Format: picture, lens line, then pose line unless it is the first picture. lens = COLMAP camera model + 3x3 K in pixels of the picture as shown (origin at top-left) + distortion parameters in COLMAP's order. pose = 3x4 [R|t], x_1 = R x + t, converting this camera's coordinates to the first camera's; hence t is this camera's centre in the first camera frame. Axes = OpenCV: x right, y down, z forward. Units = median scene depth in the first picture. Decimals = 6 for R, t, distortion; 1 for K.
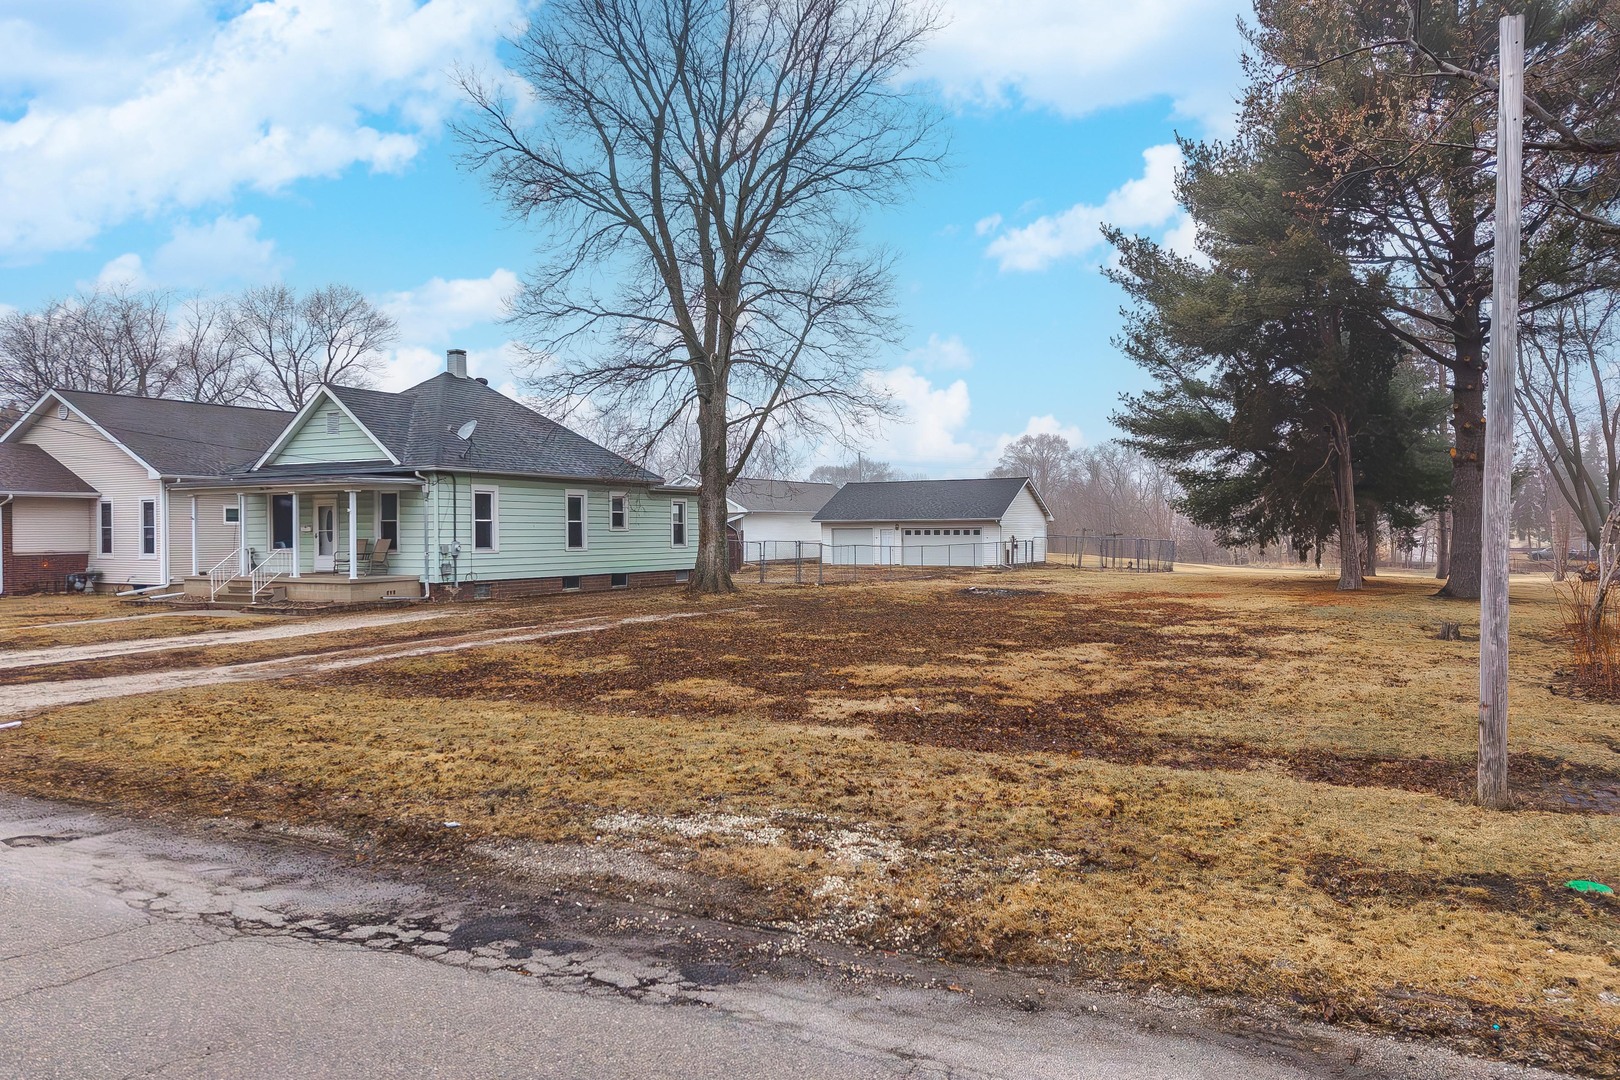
lens RADIAL K [[1107.3, 0, 900.9], [0, 1107.3, 509.7], [0, 0, 1]] dist [0.002098, -0.045032]
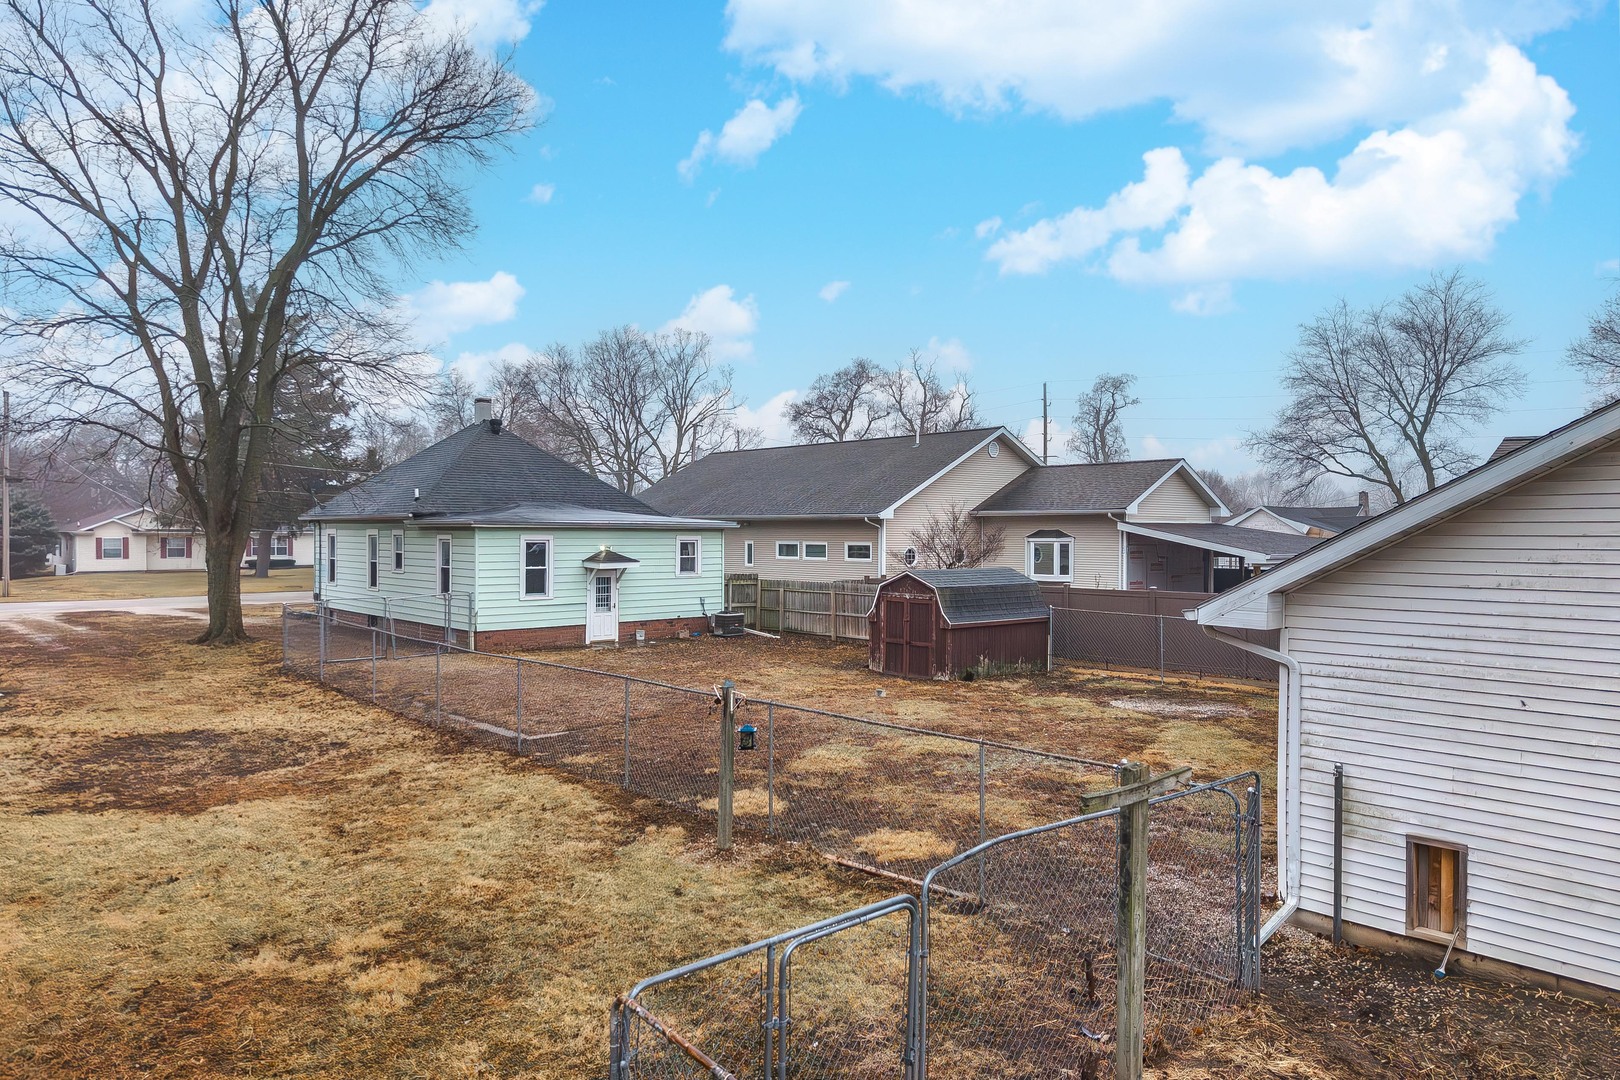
lens RADIAL K [[1075.4, 0, 810.0], [0, 1075.4, 540.0], [0, 0, 1]] dist [0.081910, -0.110991]
pose [[-0.393430, 0.011578, -0.919282, 0.455264], [0.015704, 0.999859, 0.005872, -0.008553], [0.919220, -0.012126, -0.393557, 1.742150]]
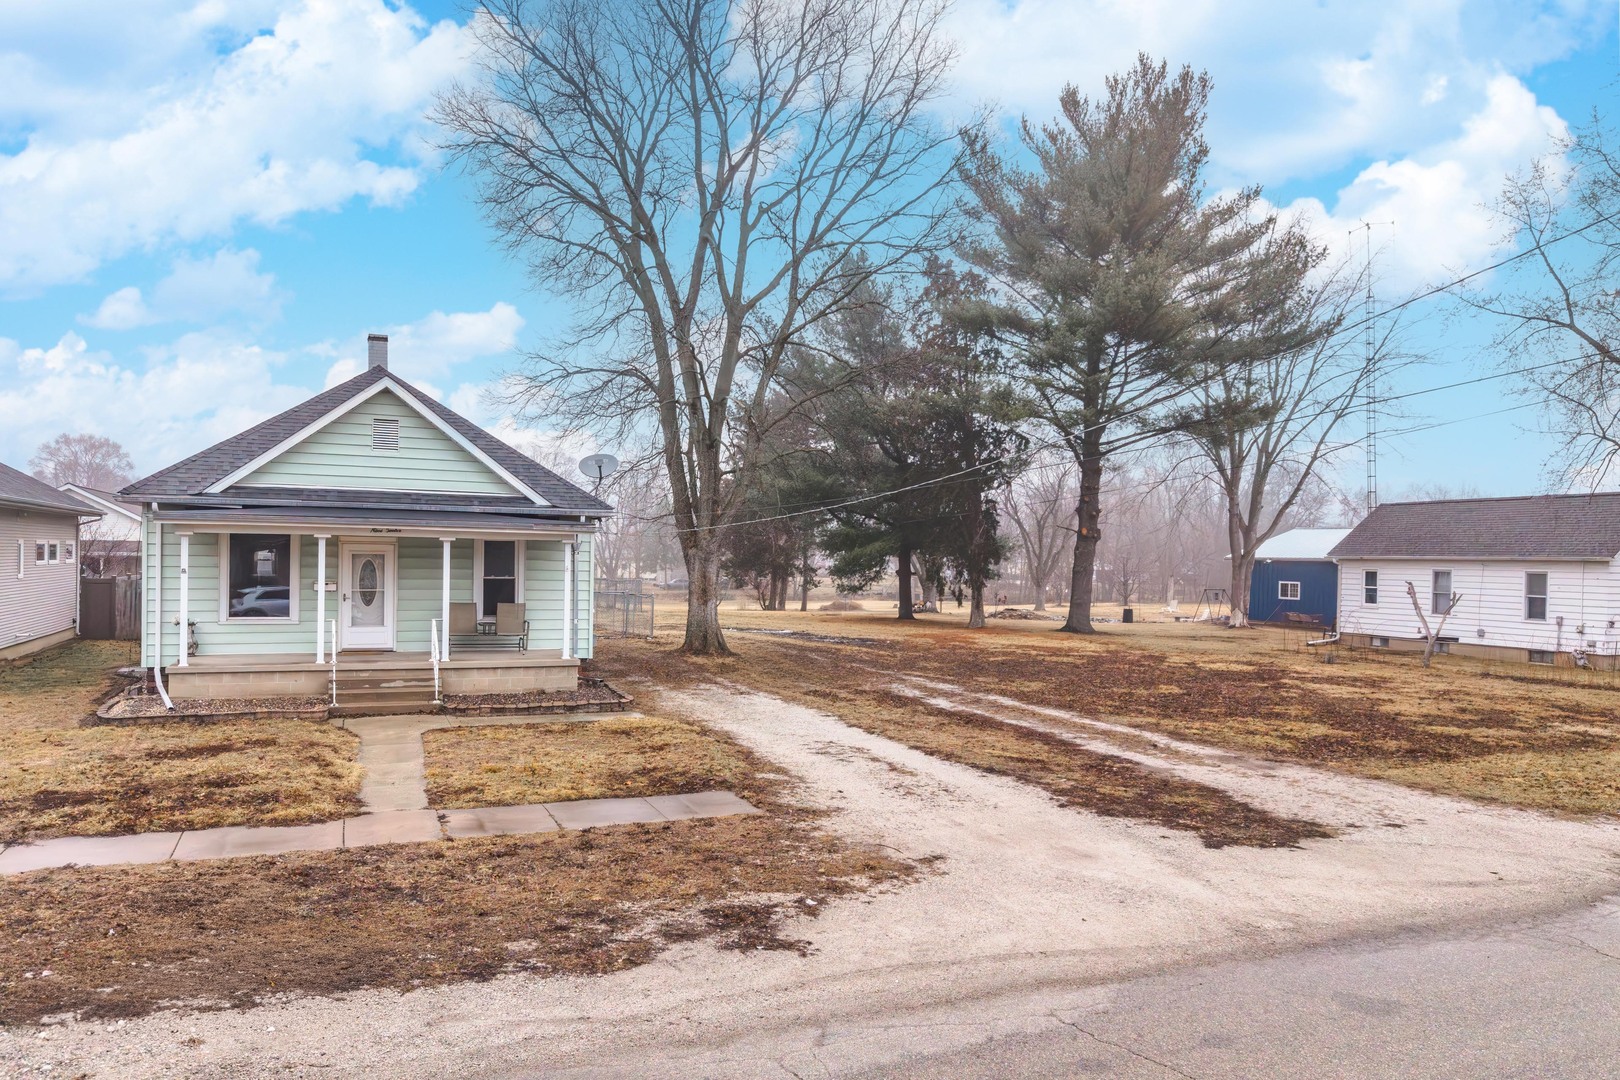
lens RADIAL K [[1115.1, 0, 801.4], [0, 1115.1, 592.1], [0, 0, 1]] dist [0.030503, -0.032536]
pose [[0.680075, -0.006572, 0.733113, -0.764439], [-0.031400, 0.998781, 0.038082, -0.013435], [-0.732470, -0.048918, 0.679040, 0.297744]]
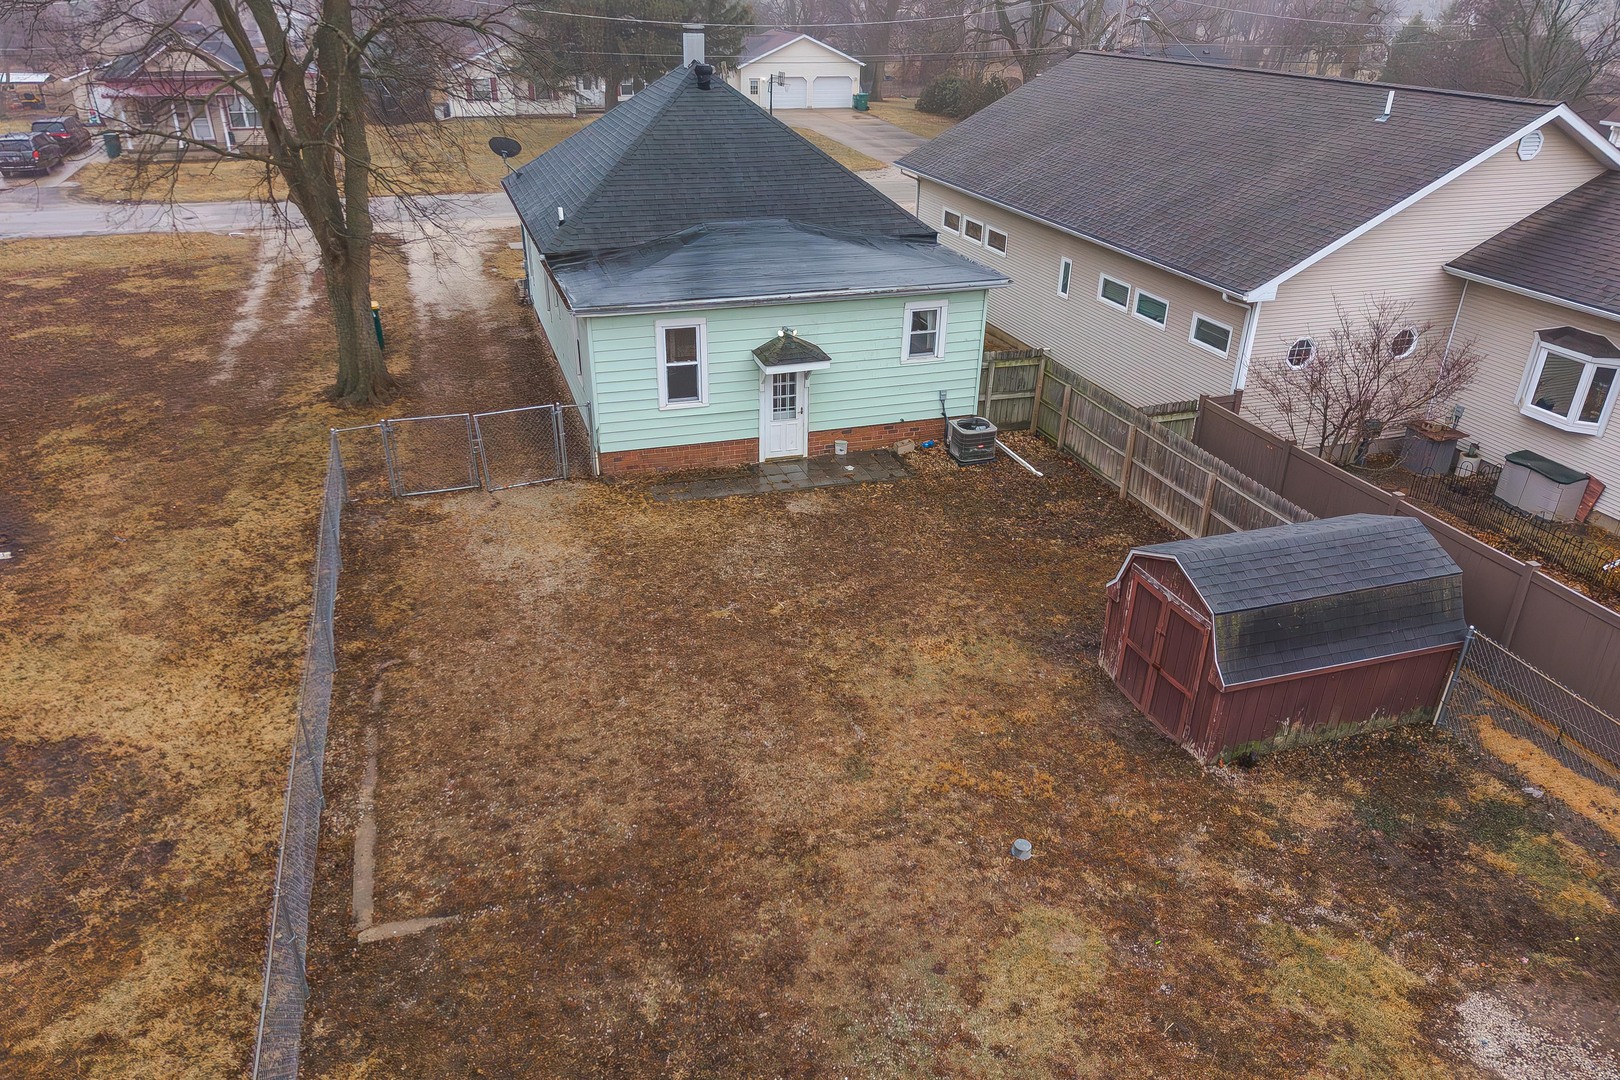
lens RADIAL K [[1102.6, 0, 800.7], [0, 1102.6, 587.4], [0, 0, 1]] dist [0.044526, -0.050689]
pose [[-0.735681, 0.324453, -0.594562, 0.108897], [0.004618, 0.880187, 0.474605, -0.167027], [0.677313, 0.346412, -0.649035, 1.691455]]
